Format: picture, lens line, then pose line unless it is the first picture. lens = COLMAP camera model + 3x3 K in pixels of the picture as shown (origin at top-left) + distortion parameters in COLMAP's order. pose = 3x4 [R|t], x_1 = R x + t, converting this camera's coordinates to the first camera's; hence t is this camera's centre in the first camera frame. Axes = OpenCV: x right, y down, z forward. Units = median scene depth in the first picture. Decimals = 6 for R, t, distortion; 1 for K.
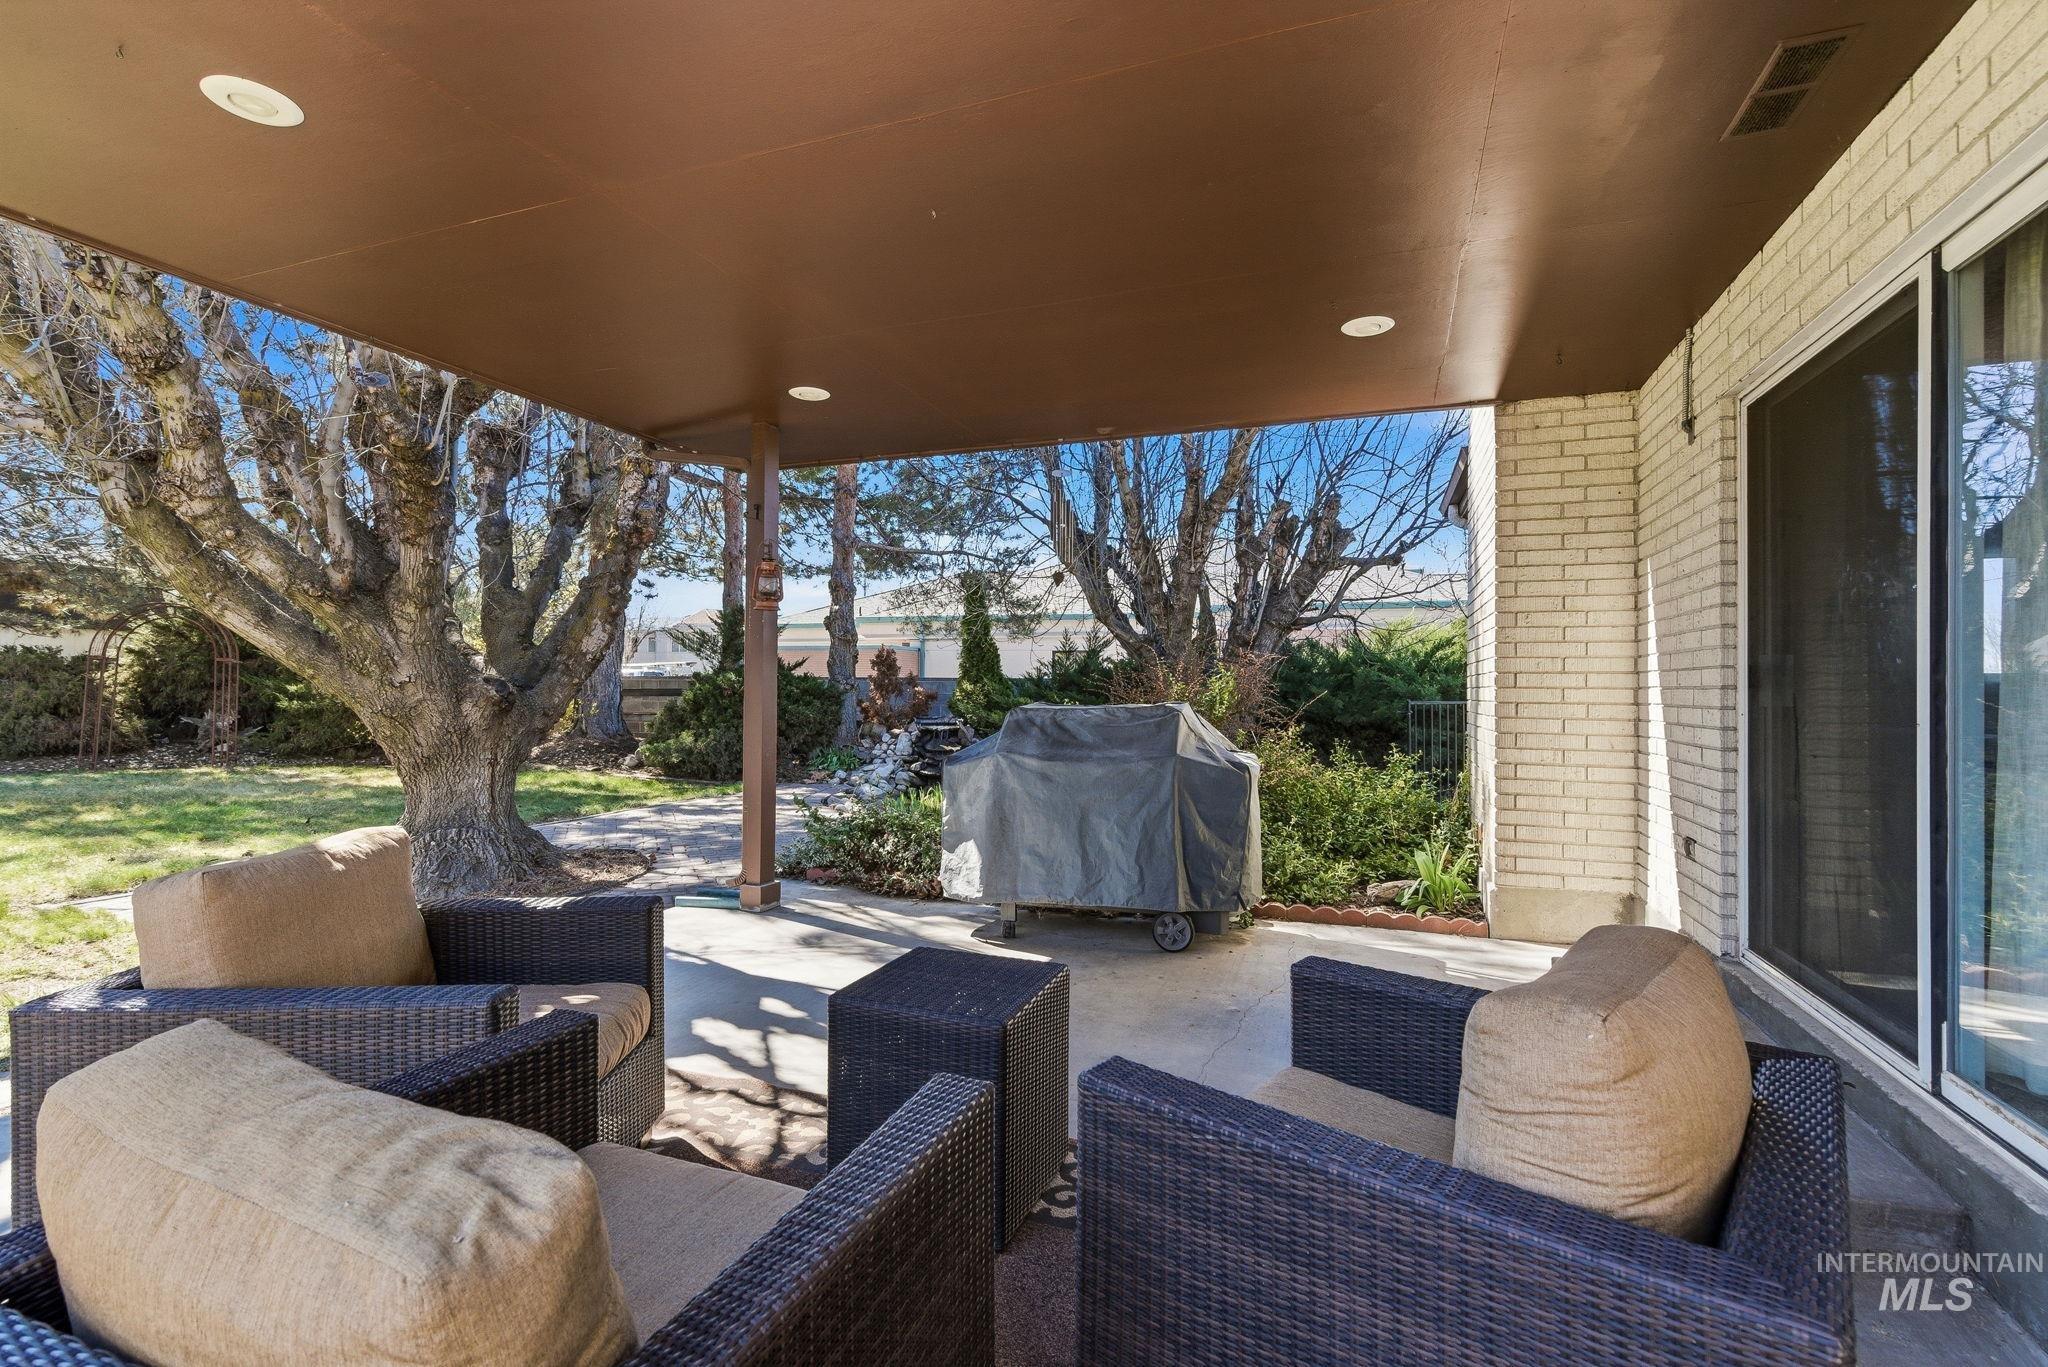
lens RADIAL K [[929.7, 0, 1024.0], [0, 929.7, 683.5], [0, 0, 1]] dist [0.001193, 0.000348]
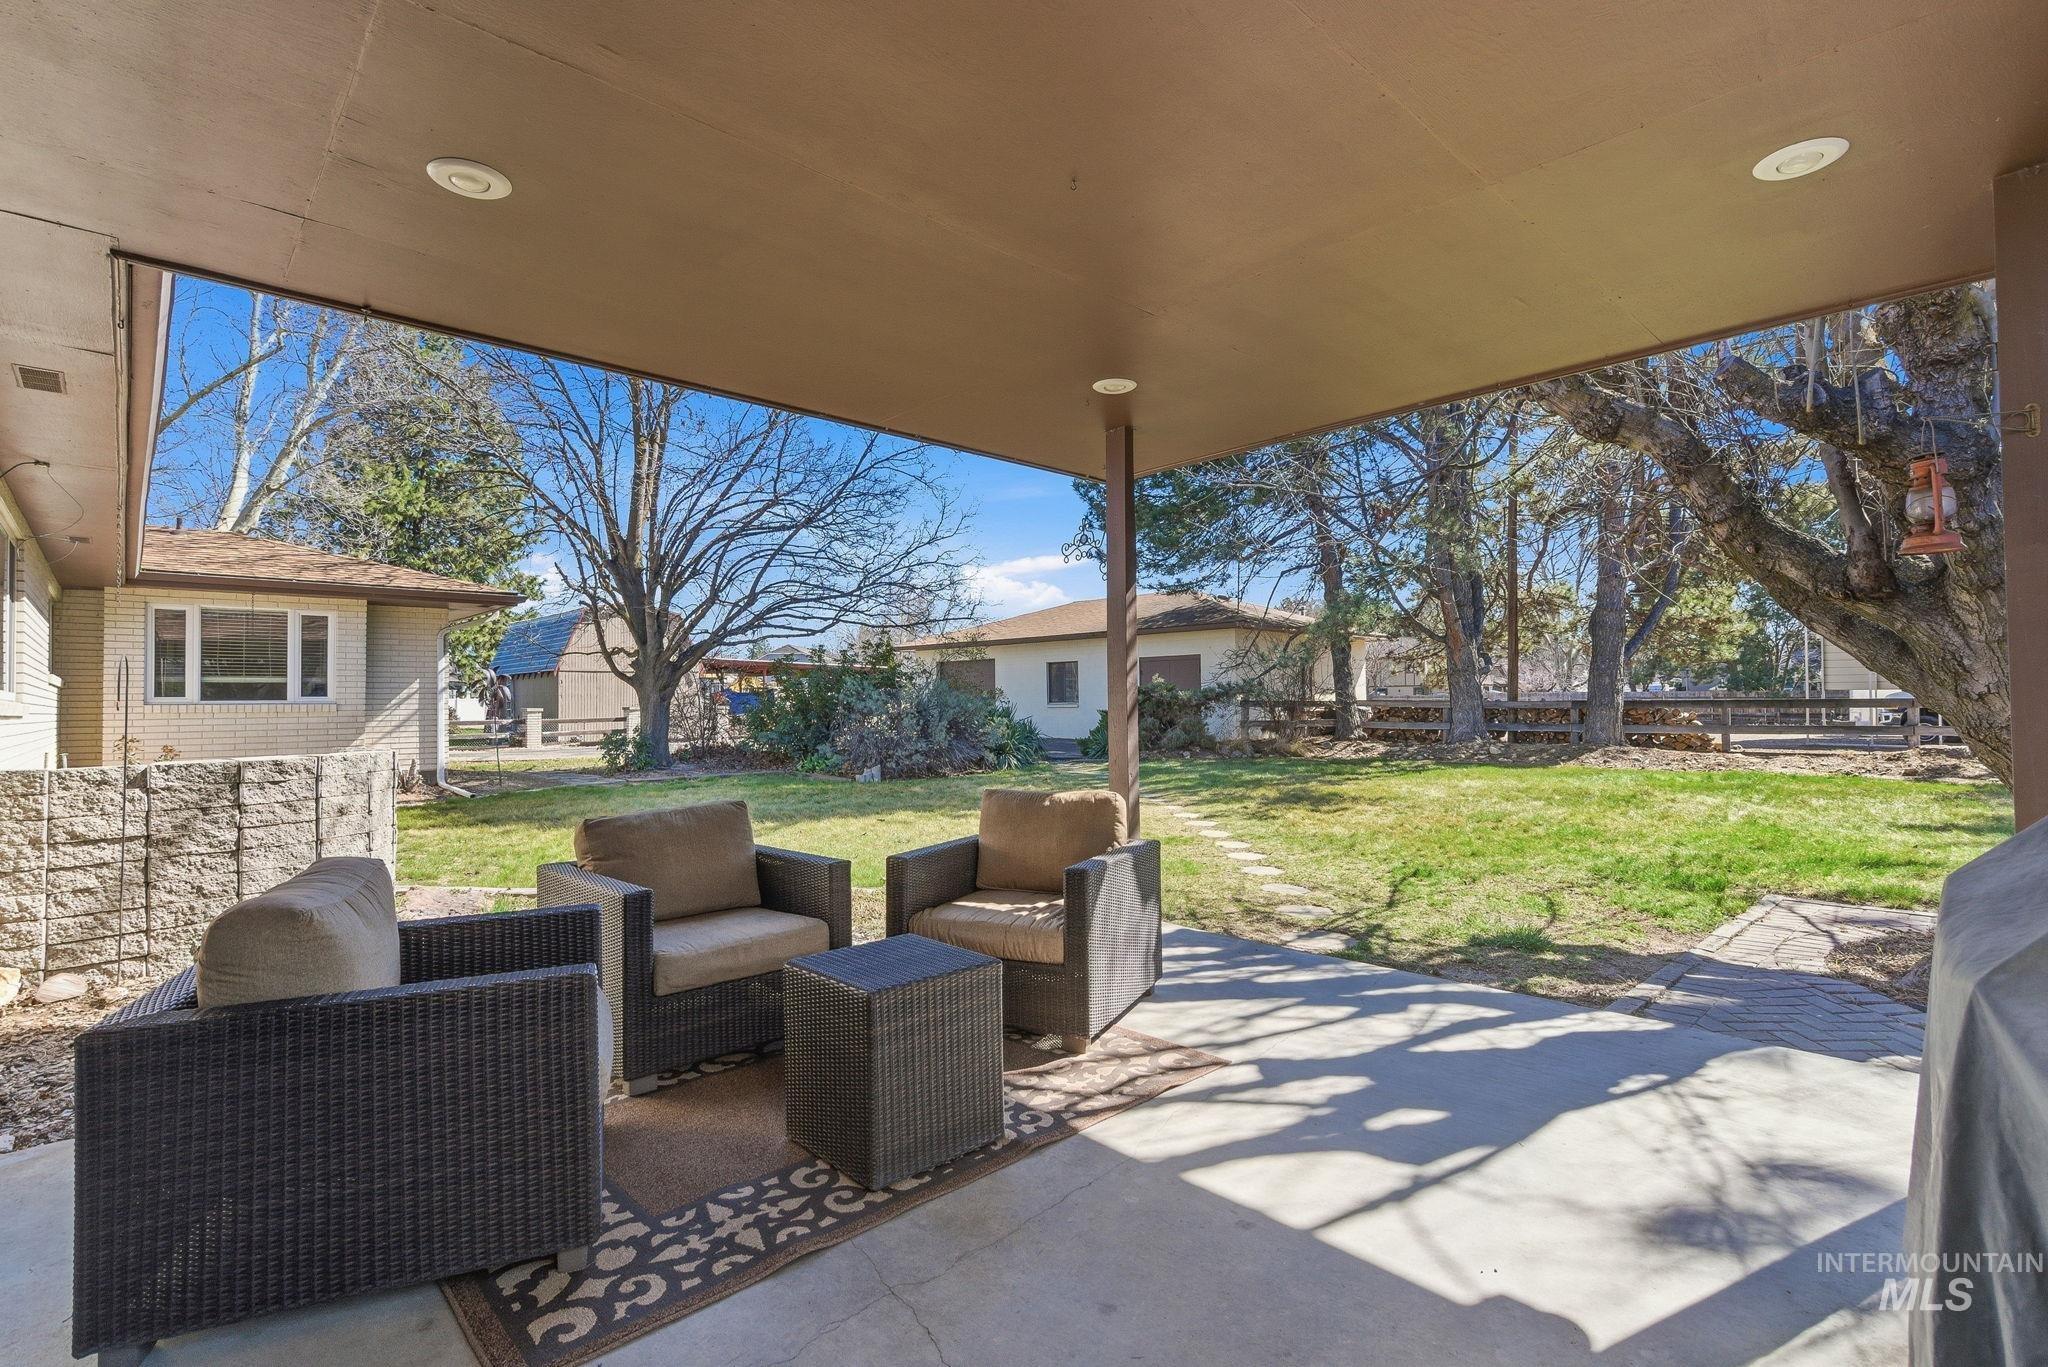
lens RADIAL K [[929.7, 0, 1024.0], [0, 929.7, 683.5], [0, 0, 1]] dist [0.001193, 0.000348]
pose [[-0.423235, -0.018294, -0.905835, 0.586378], [0.011892, 0.999598, -0.025744, 0.001222], [0.905942, -0.021668, -0.422847, 1.053536]]
